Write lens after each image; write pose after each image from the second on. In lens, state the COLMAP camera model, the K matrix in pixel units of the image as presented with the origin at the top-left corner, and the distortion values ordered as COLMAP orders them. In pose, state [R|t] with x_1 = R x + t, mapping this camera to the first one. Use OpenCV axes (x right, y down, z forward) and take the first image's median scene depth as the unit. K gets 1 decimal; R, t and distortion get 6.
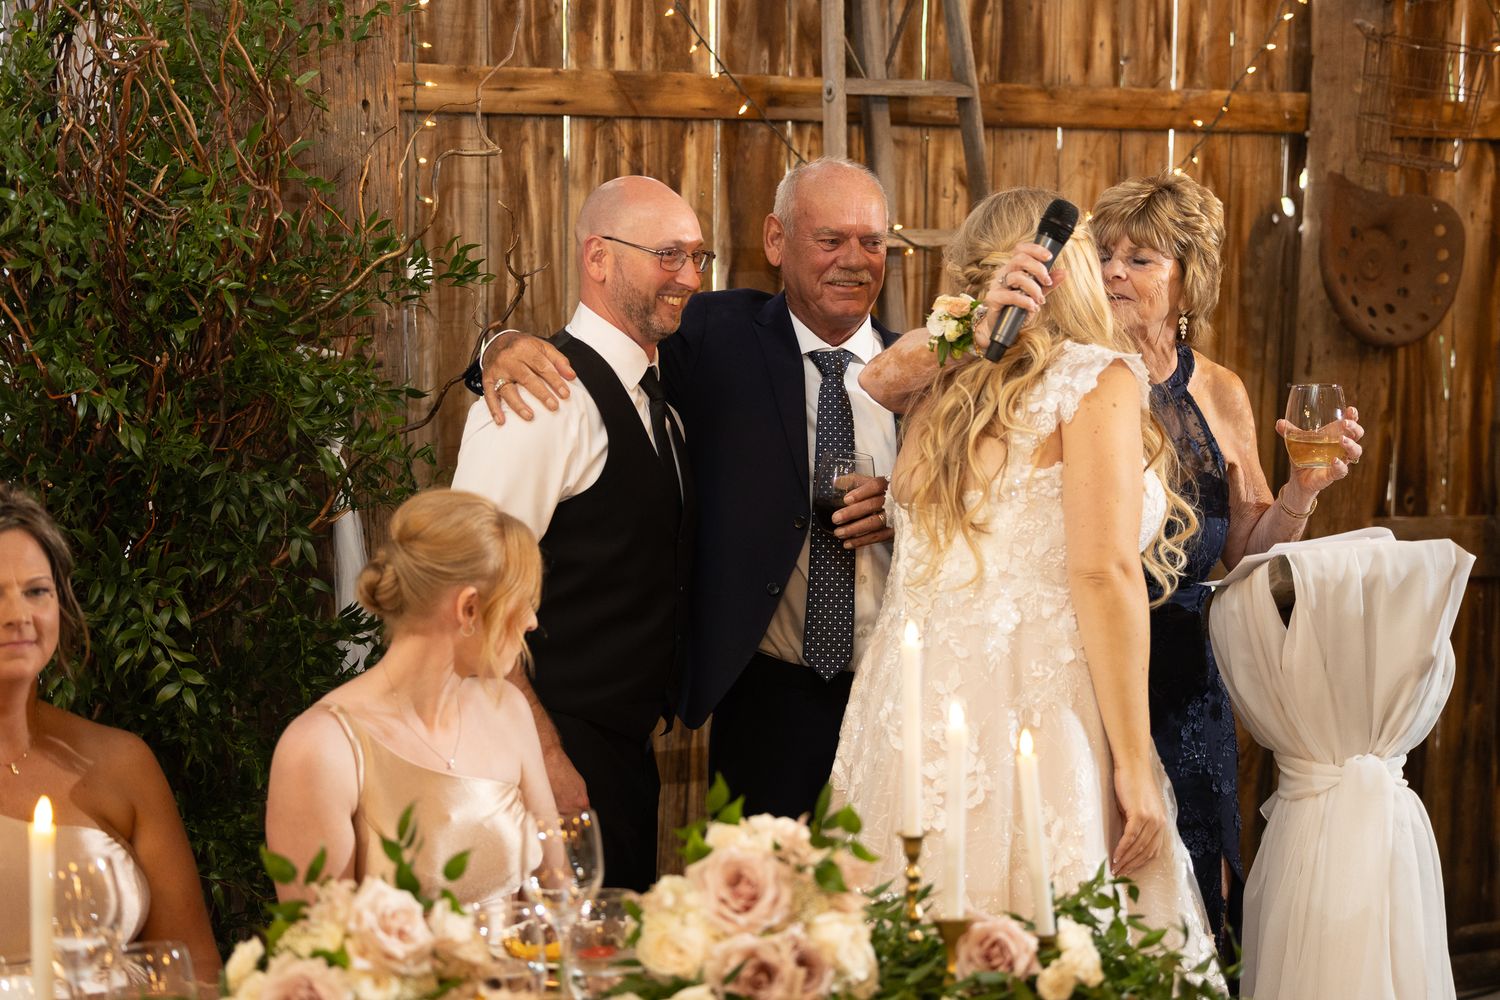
lens RADIAL K [[2906.7, 0, 750.0], [0, 2906.7, 500.0], [0, 0, 1]] dist [-0.027241, 0.068533]
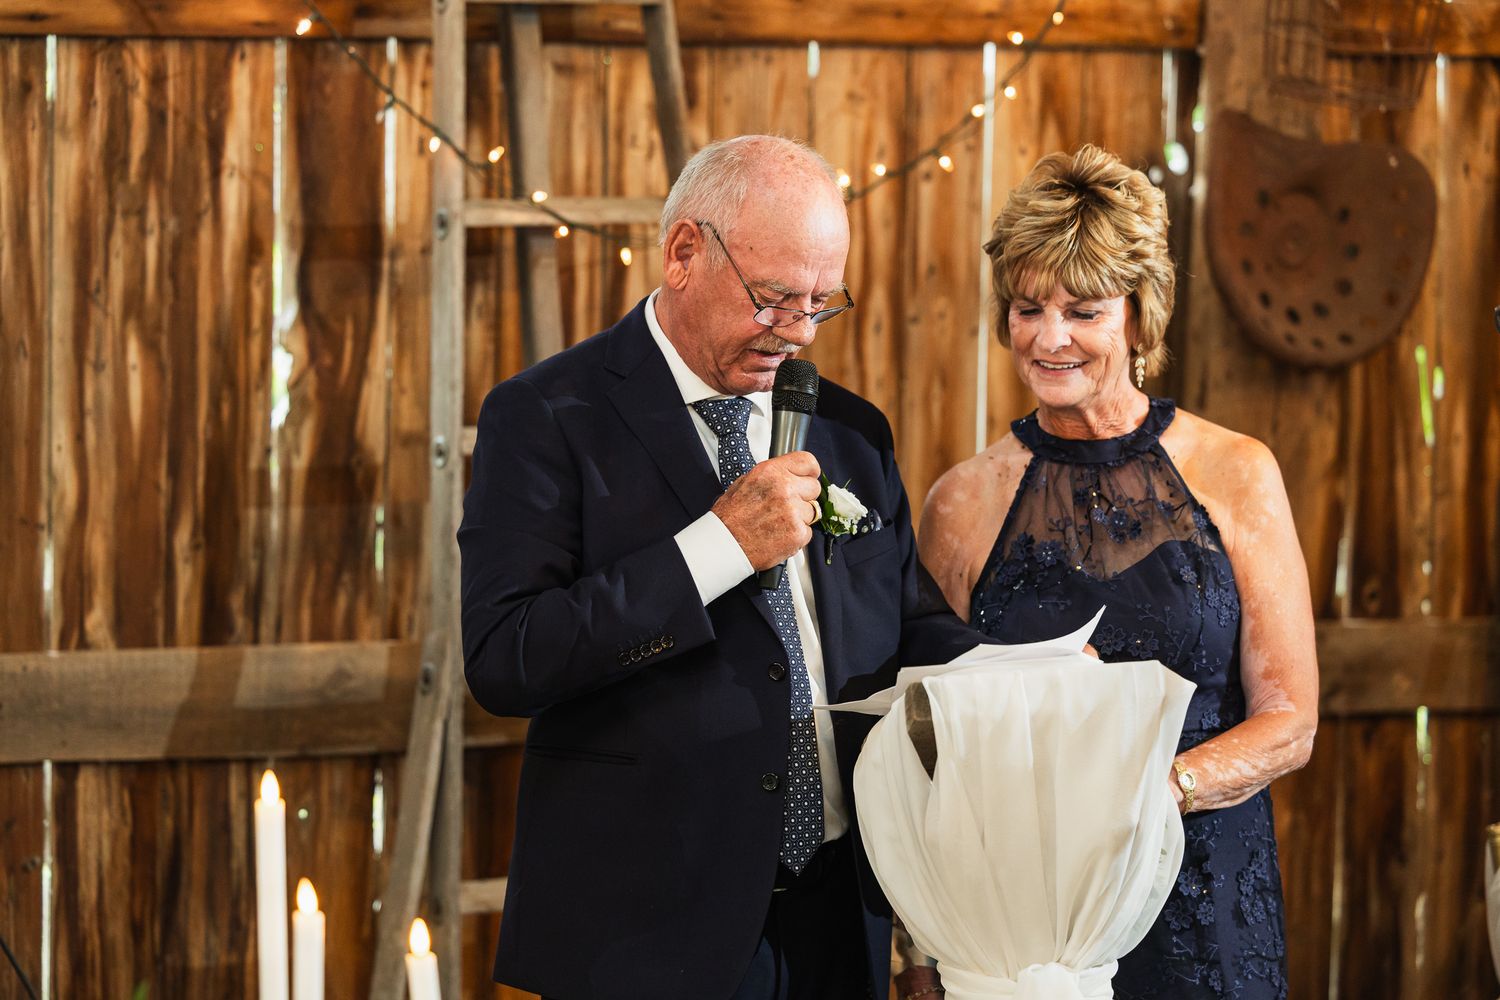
lens RADIAL K [[4850.4, 0, 750.0], [0, 4850.4, 500.0], [0, 0, 1]] dist [-0.112316, -1.048148]
pose [[0.999999, 0.000896, 0.000785, 0.093118], [-0.000883, 0.999875, -0.015811, -0.004682], [-0.000799, 0.015810, 0.999875, -0.125311]]
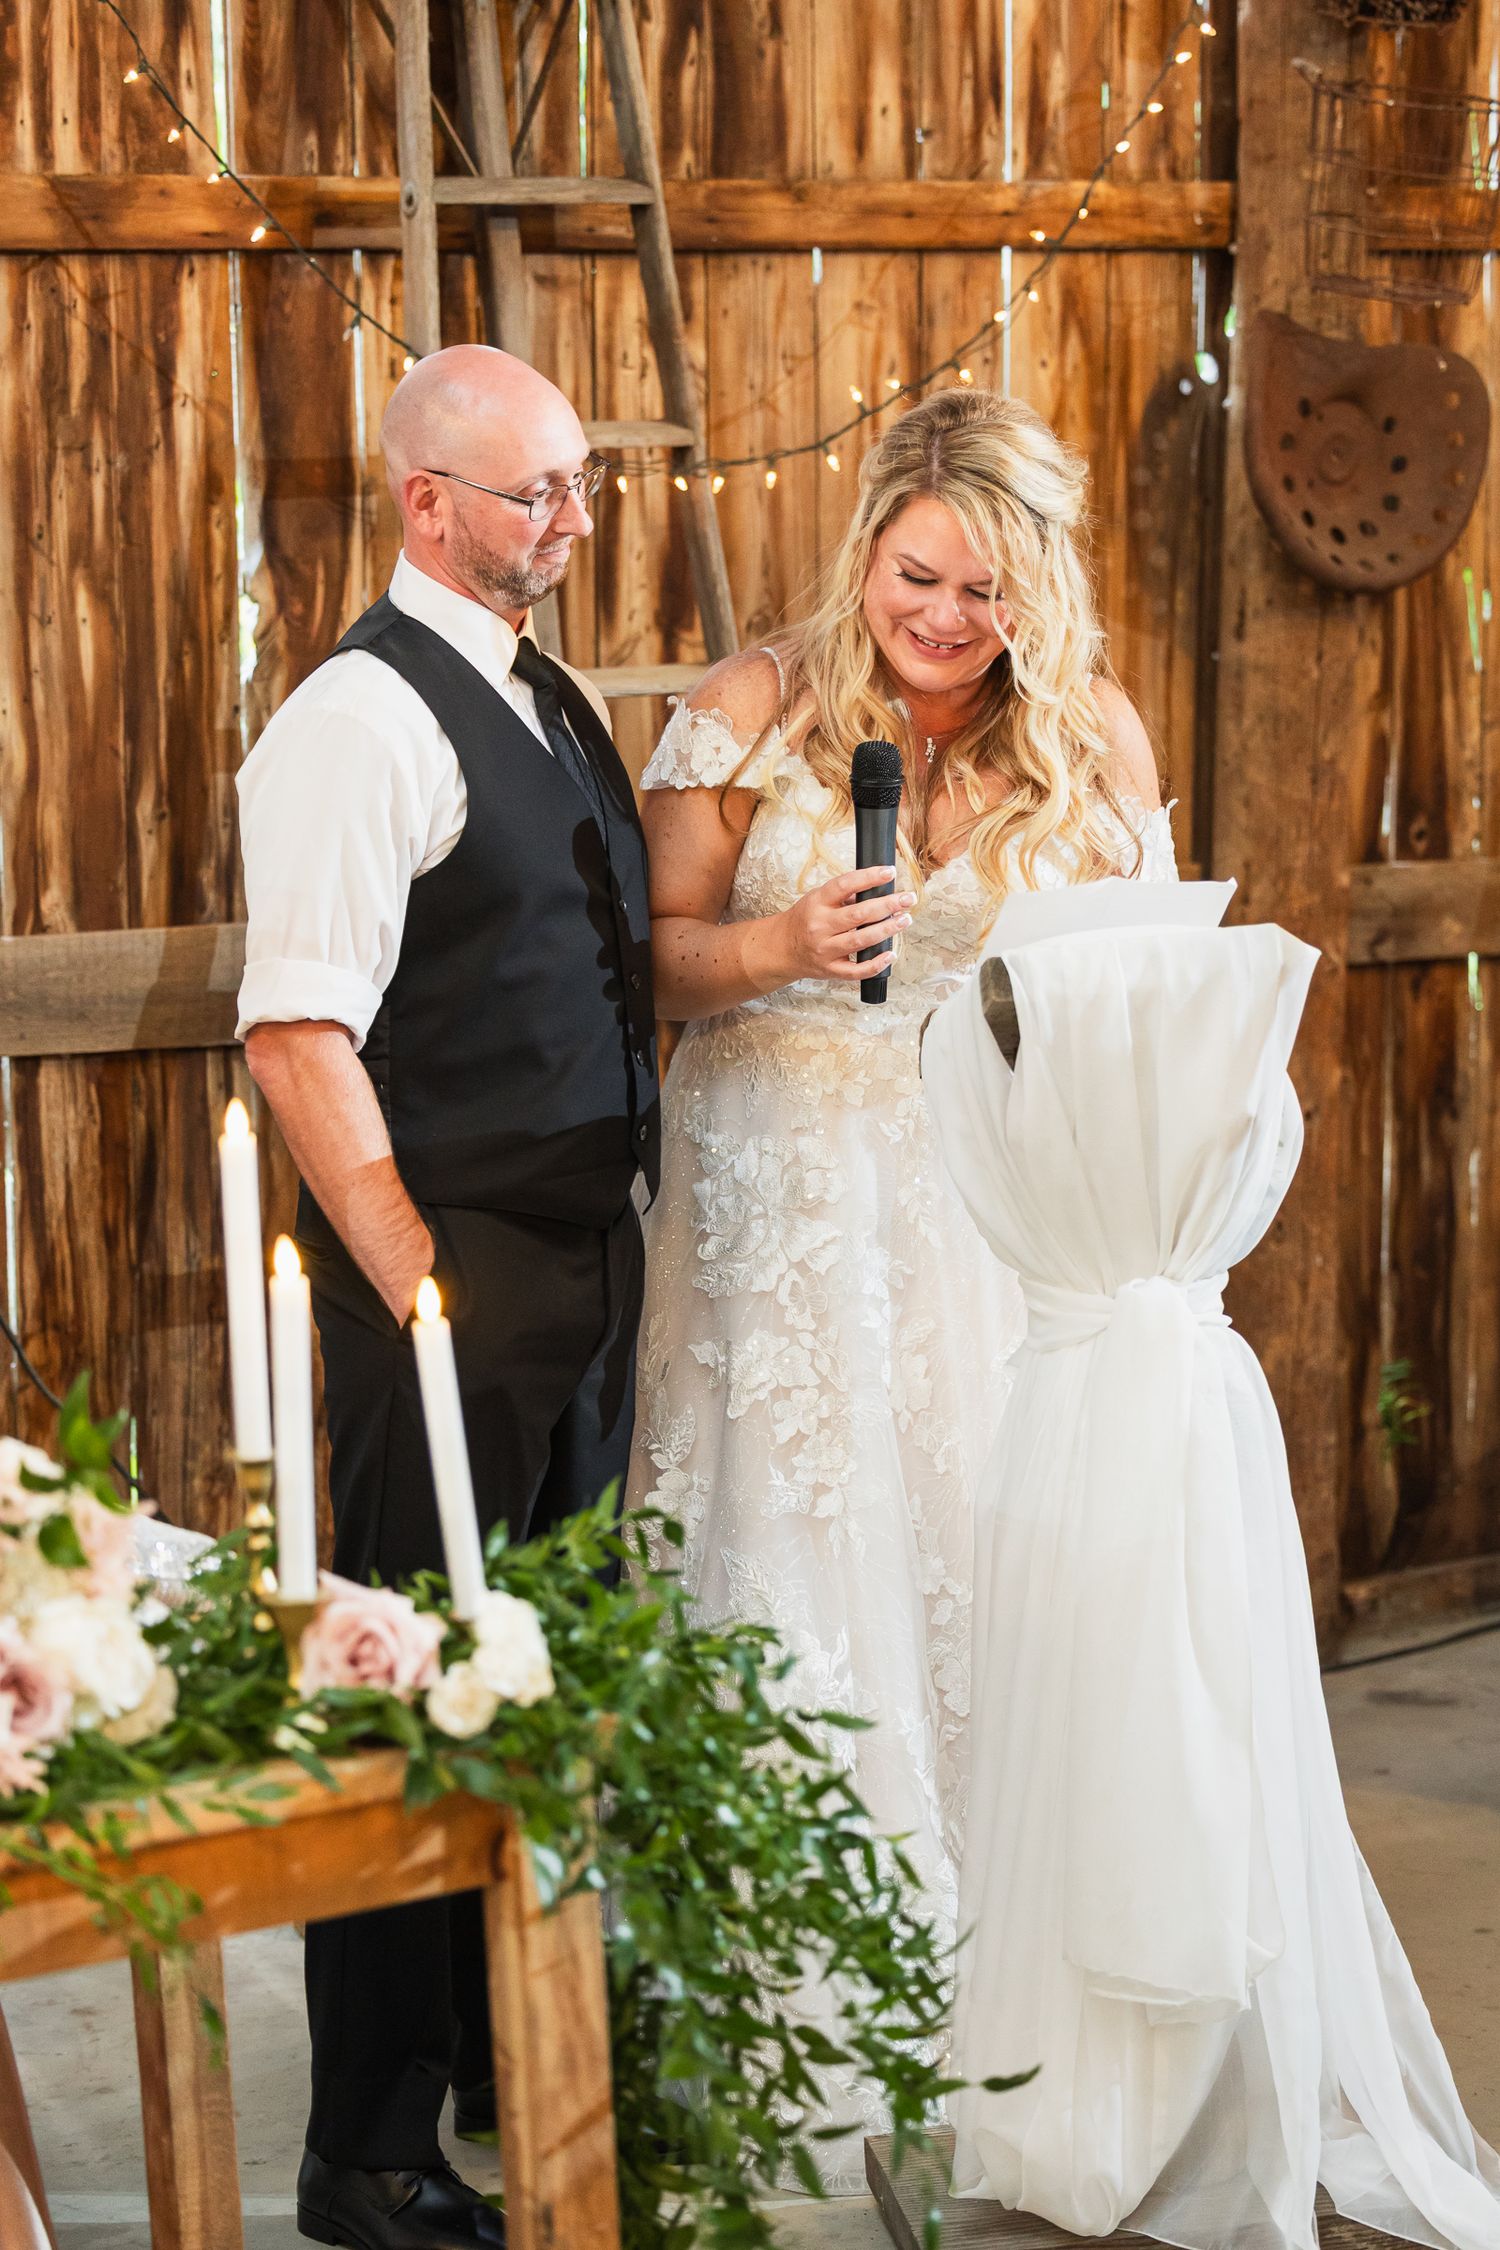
lens RADIAL K [[4456.6, 0, 750.0], [0, 4456.6, 1125.0], [0, 0, 1]] dist [-0.003945, 0.006487]
pose [[0.999619, -0.025871, 0.009595, 0.080280], [0.025159, 0.997365, 0.068046, -0.007315], [-0.011330, -0.067779, 0.997636, 0.042274]]
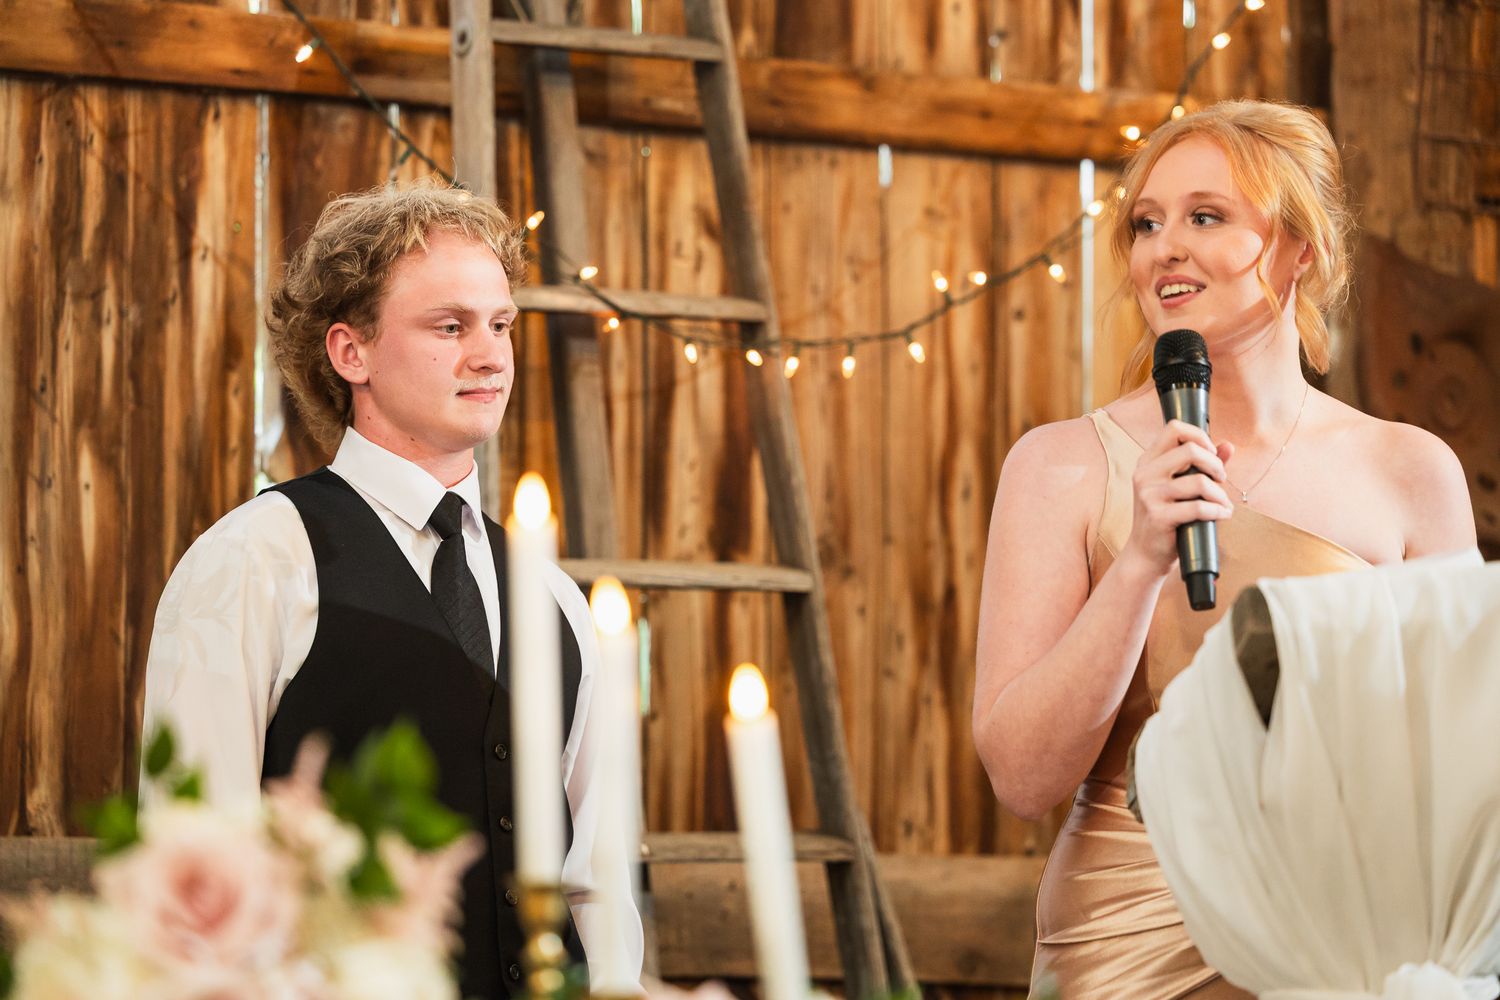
lens RADIAL K [[5225.2, 0, 750.0], [0, 5225.2, 500.0], [0, 0, 1]] dist [-0.180957, 0.155776]
pose [[0.998108, -0.010962, 0.060492, 0.019631], [0.021025, 0.985508, -0.168321, 0.109540], [-0.057770, 0.169275, 0.983874, 0.025567]]
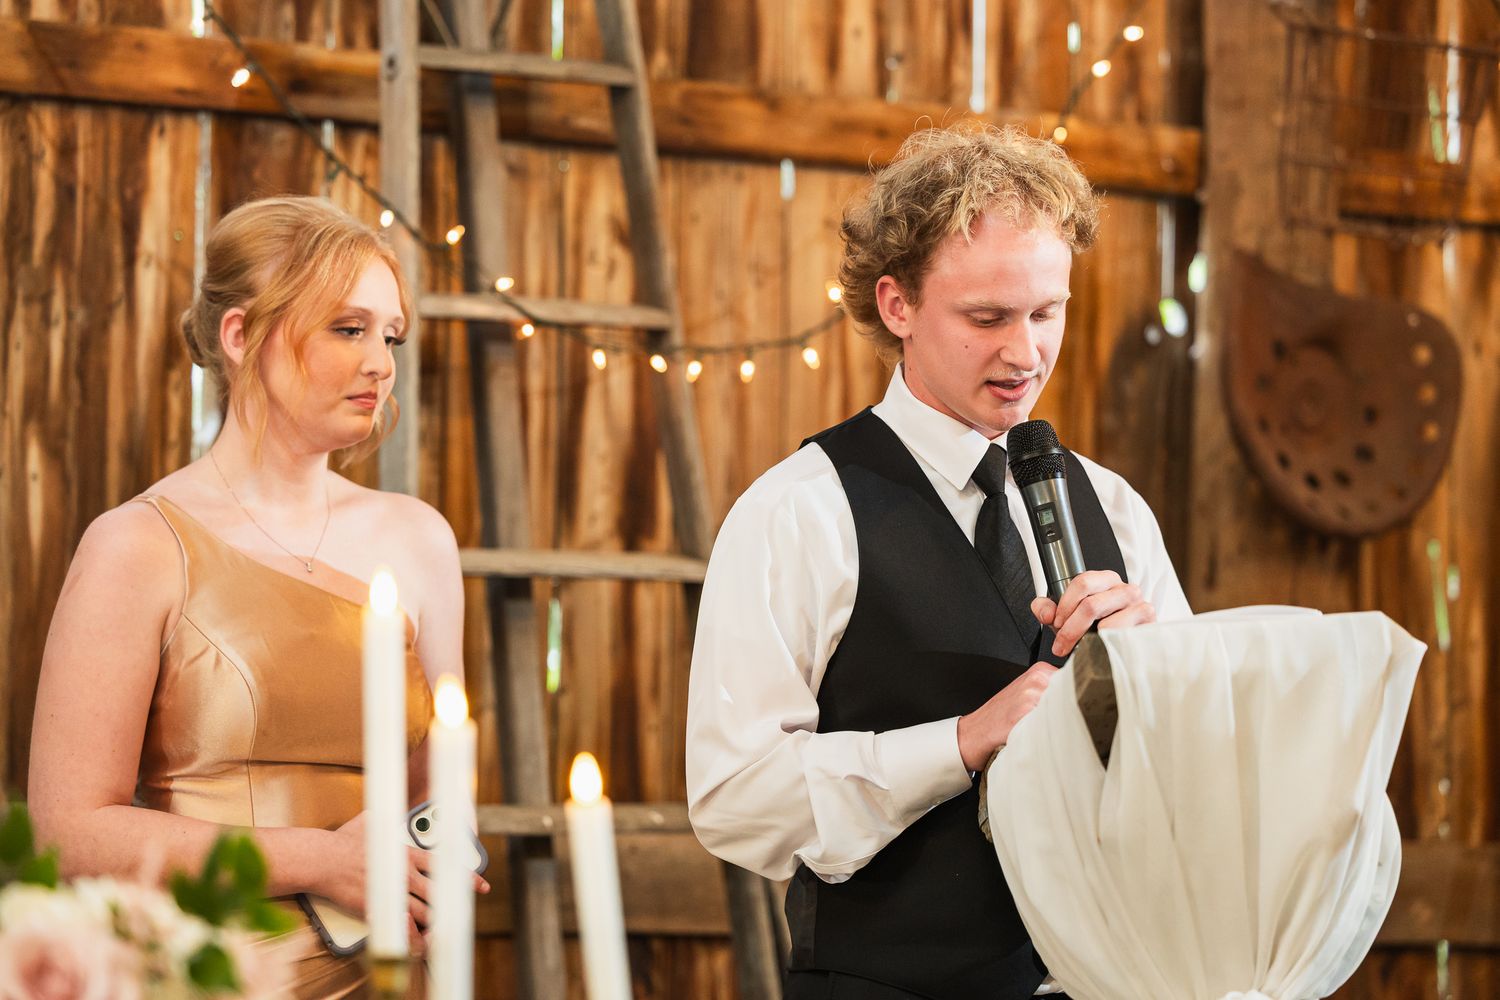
lens RADIAL K [[4688.7, 0, 750.0], [0, 4688.7, 500.0], [0, 0, 1]] dist [-0.068187, -1.888796]
pose [[0.997728, 0.002893, 0.067309, 0.034287], [0.006945, 0.989337, -0.145476, 0.084274], [-0.067012, 0.145613, 0.987070, 0.052137]]
